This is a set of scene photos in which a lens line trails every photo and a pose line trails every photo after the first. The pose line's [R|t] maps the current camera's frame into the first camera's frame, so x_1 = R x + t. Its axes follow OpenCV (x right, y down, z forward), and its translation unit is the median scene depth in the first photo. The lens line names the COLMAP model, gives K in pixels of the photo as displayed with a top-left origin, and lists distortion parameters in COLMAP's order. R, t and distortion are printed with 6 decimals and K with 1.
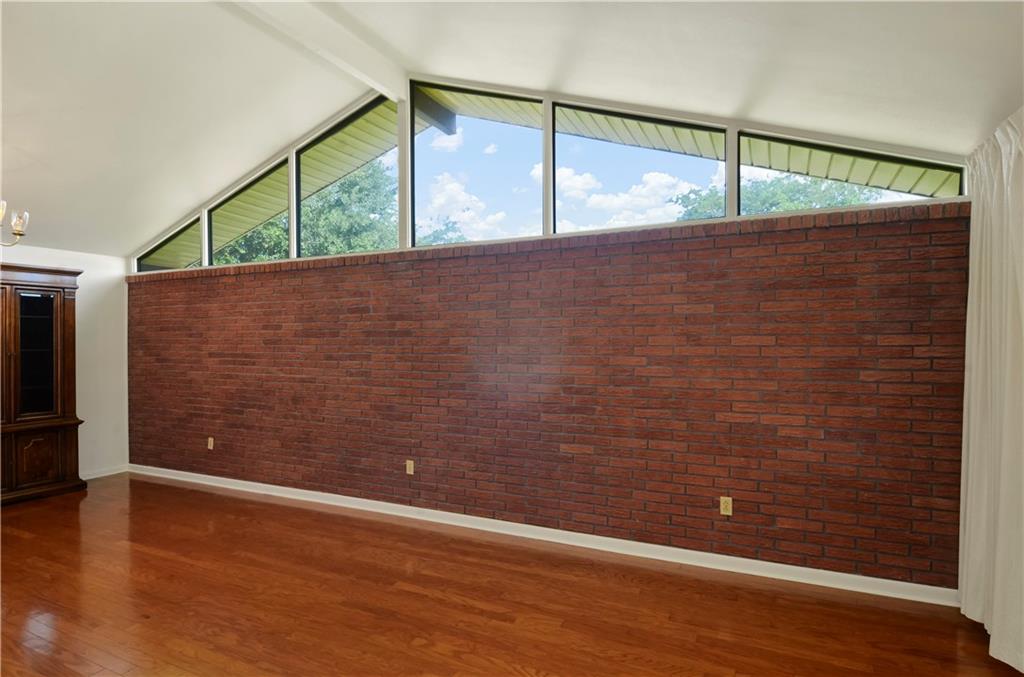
lens RADIAL K [[561.7, 0, 516.1], [0, 561.7, 339.0], [0, 0, 1]] dist [-0.011227, -0.000793]
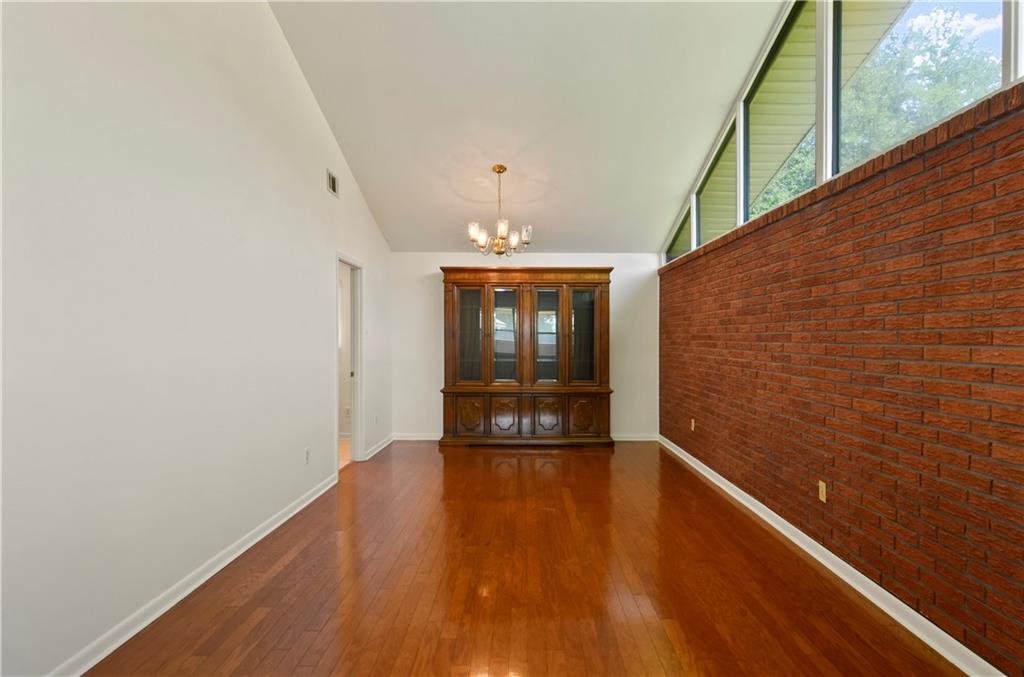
lens RADIAL K [[559.4, 0, 516.1], [0, 559.4, 340.3], [0, 0, 1]] dist [0.026007, -0.001250]
pose [[0.426093, 0.006109, -0.904659, 0.296286], [0.002074, 0.999968, 0.007729, 0.031980], [0.904677, -0.005170, 0.426067, 0.352756]]
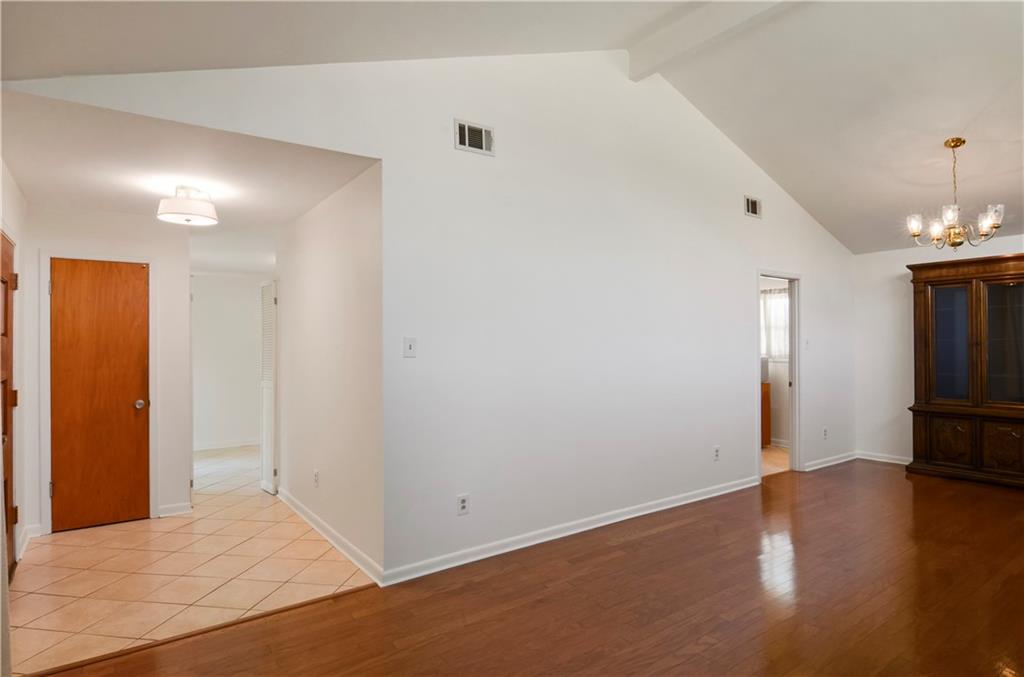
lens RADIAL K [[561.7, 0, 516.1], [0, 561.7, 339.0], [0, 0, 1]] dist [-0.011227, -0.000793]
pose [[-0.491763, -0.002129, -0.870726, 0.411909], [0.015567, 0.999816, -0.011236, 0.020135], [0.870590, -0.019080, -0.491640, 0.610413]]
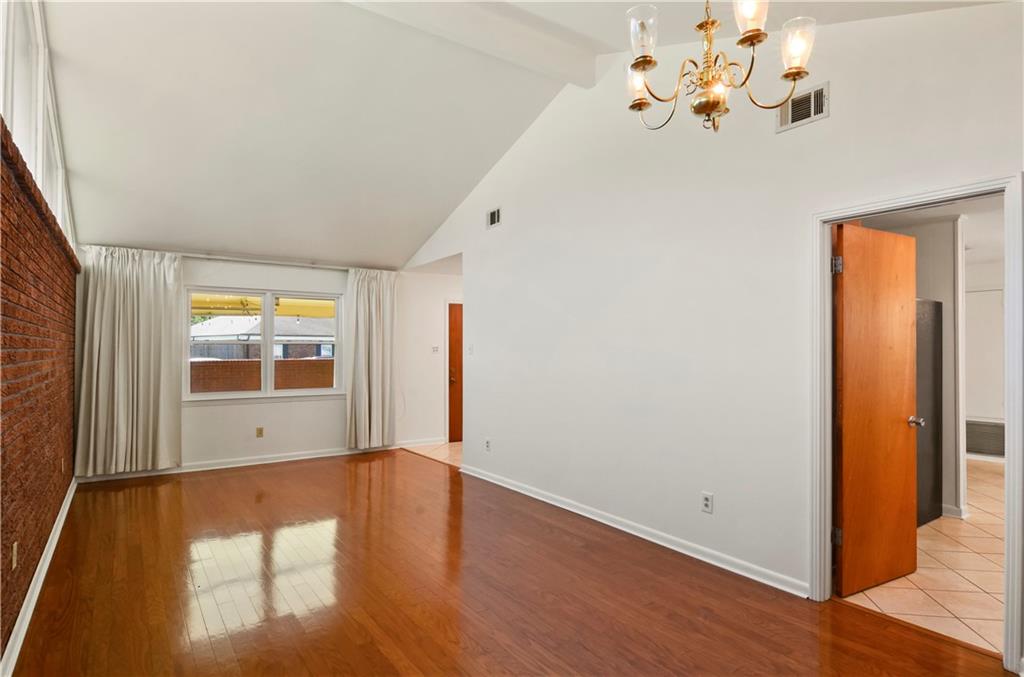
lens RADIAL K [[554.7, 0, 512.0], [0, 554.7, 338.5], [0, 0, 1]] dist [-0.000947, -0.001444]
pose [[-0.864649, 0.009311, 0.502289, -0.887351], [-0.000584, 0.999809, -0.019539, 0.022409], [-0.502375, -0.017187, -0.864479, 1.219840]]
